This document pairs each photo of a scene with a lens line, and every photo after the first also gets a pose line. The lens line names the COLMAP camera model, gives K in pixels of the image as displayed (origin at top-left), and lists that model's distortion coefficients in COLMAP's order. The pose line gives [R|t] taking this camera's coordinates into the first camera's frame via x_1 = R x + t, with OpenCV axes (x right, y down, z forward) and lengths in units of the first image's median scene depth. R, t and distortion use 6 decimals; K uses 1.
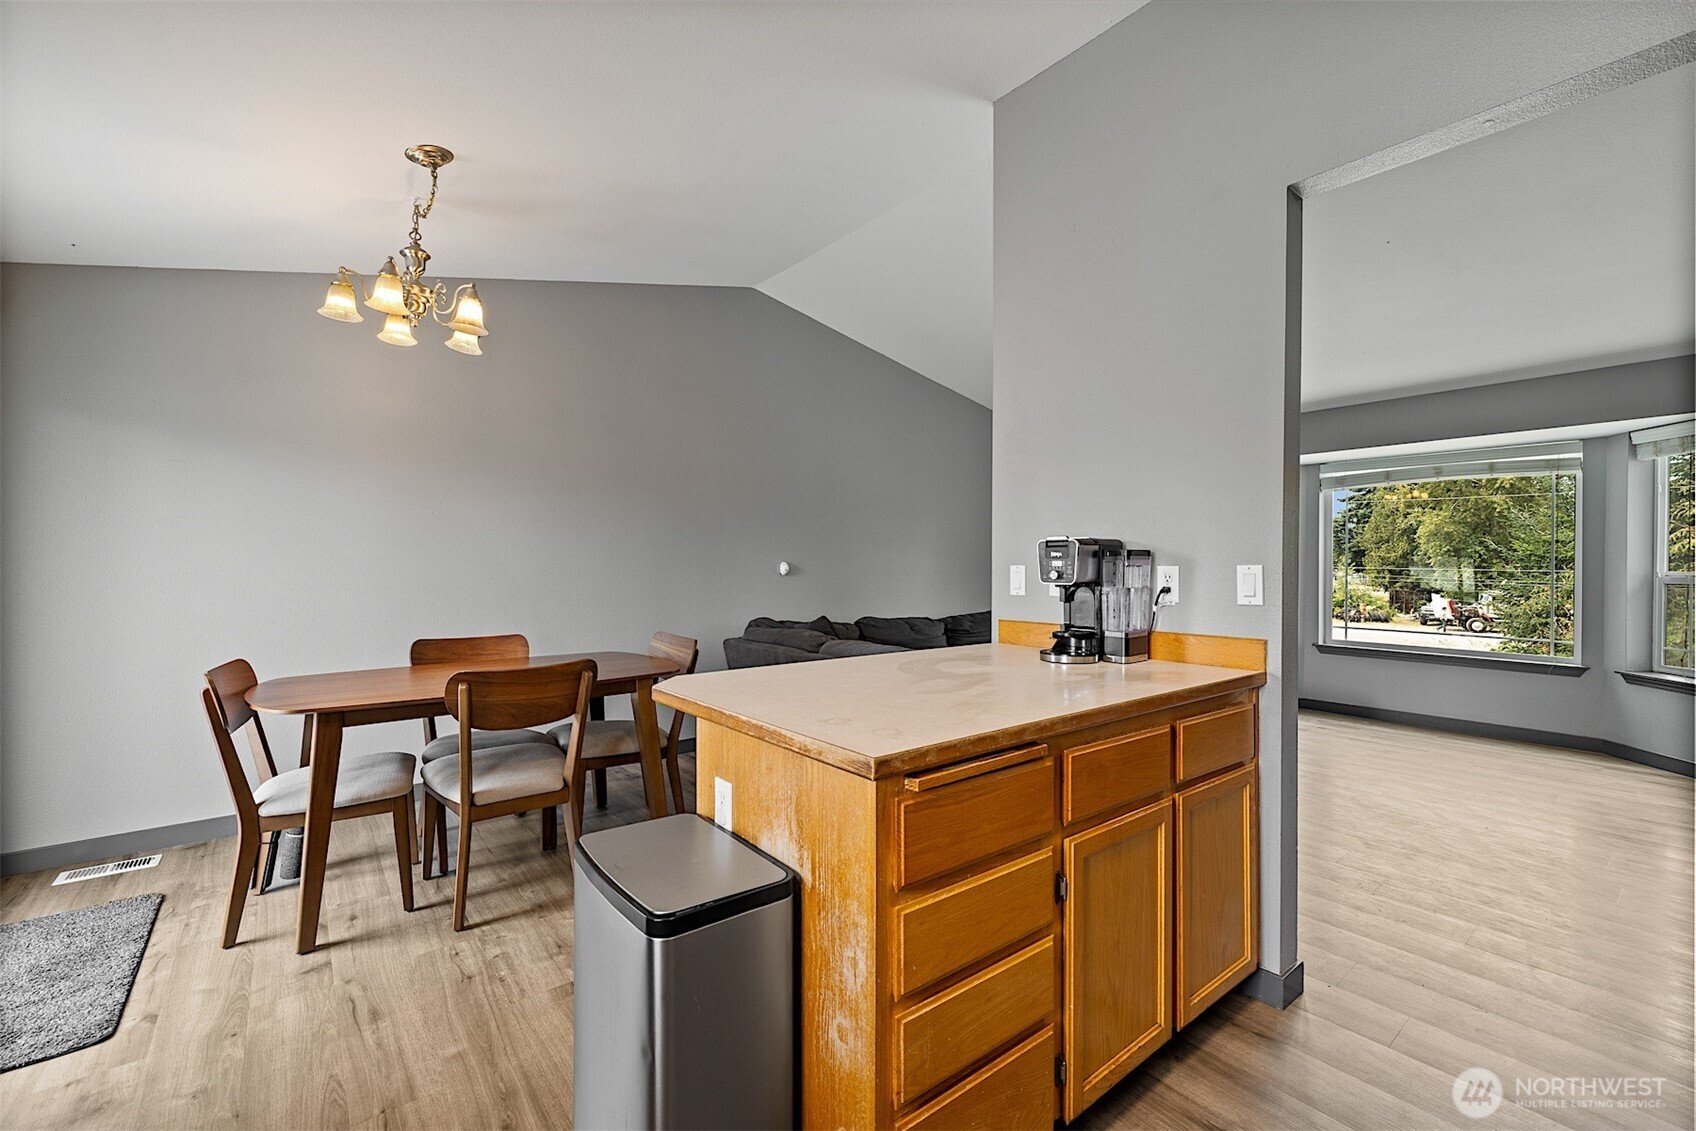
lens RADIAL K [[711.4, 0, 851.9], [0, 711.4, 562.6], [0, 0, 1]] dist [0.001687, 0.000249]
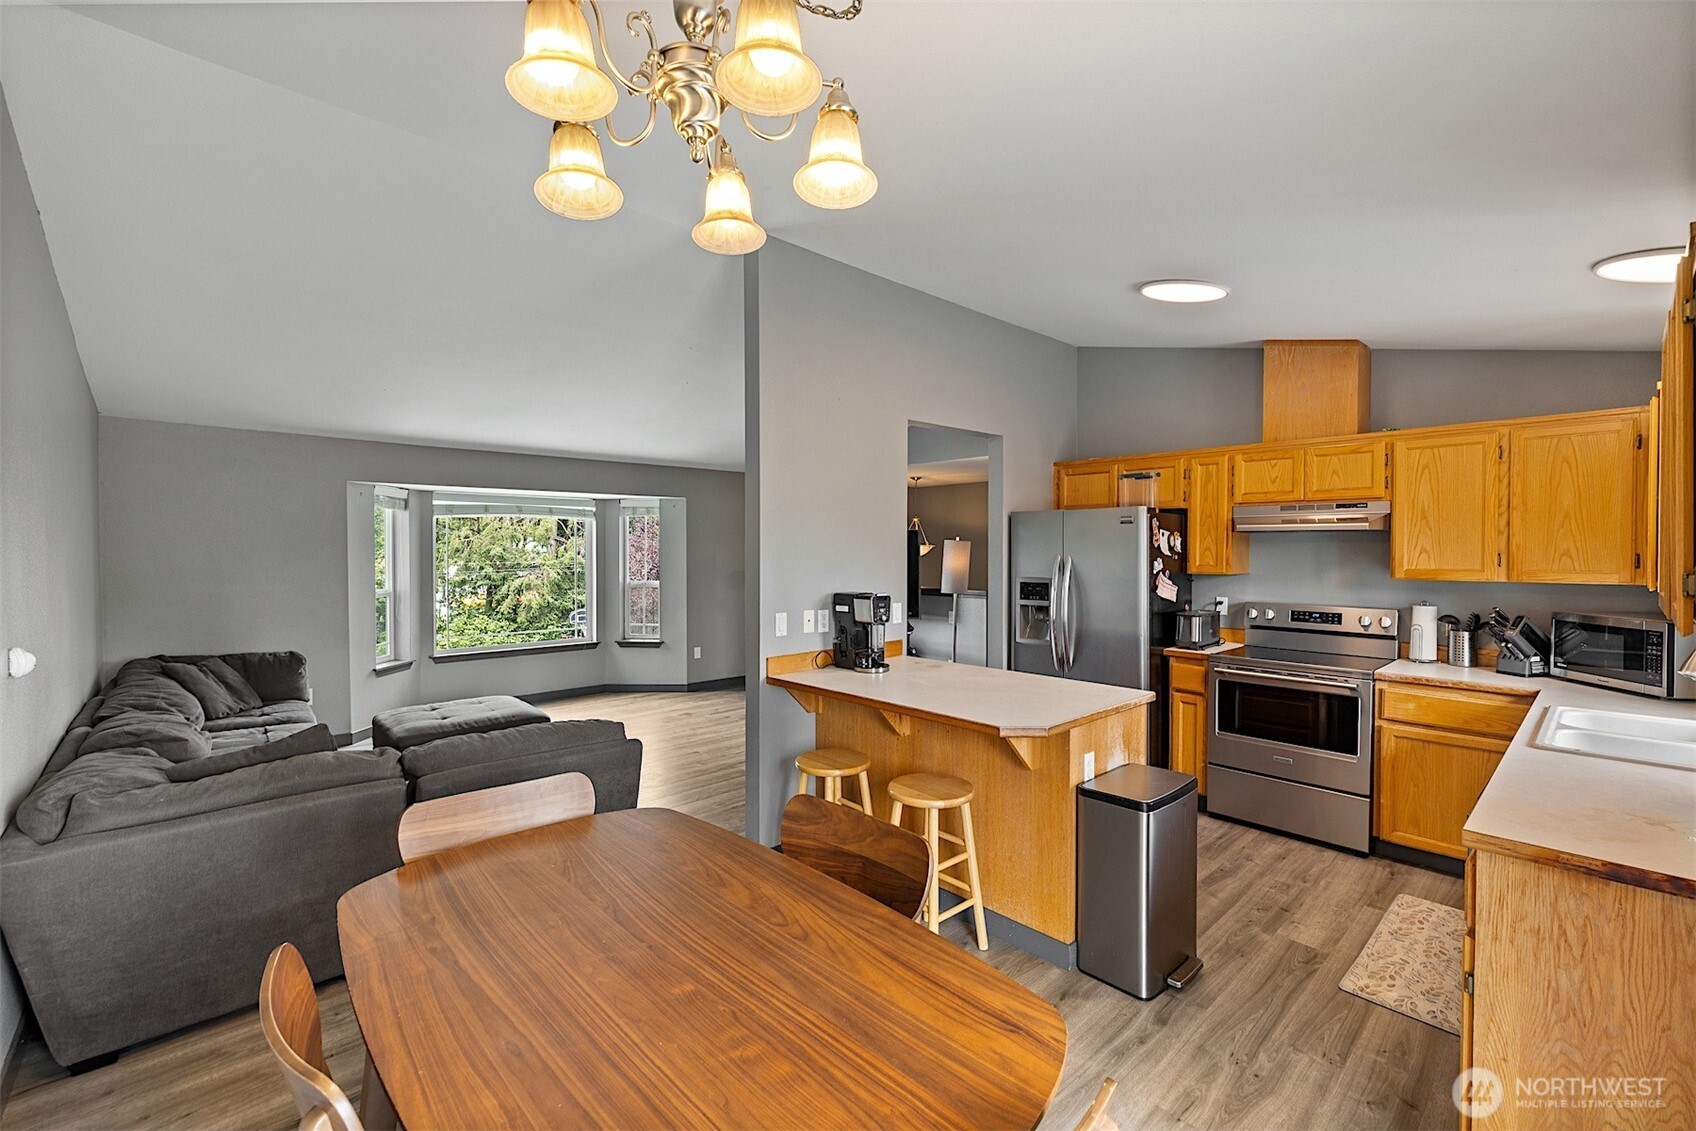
lens RADIAL K [[711.4, 0, 851.9], [0, 711.4, 562.6], [0, 0, 1]] dist [0.001687, 0.000249]
pose [[-0.078725, -0.021916, 0.996655, -0.679930], [0.001272, 0.999755, 0.022085, -0.074058], [-0.996896, 0.003006, -0.078678, 0.623289]]
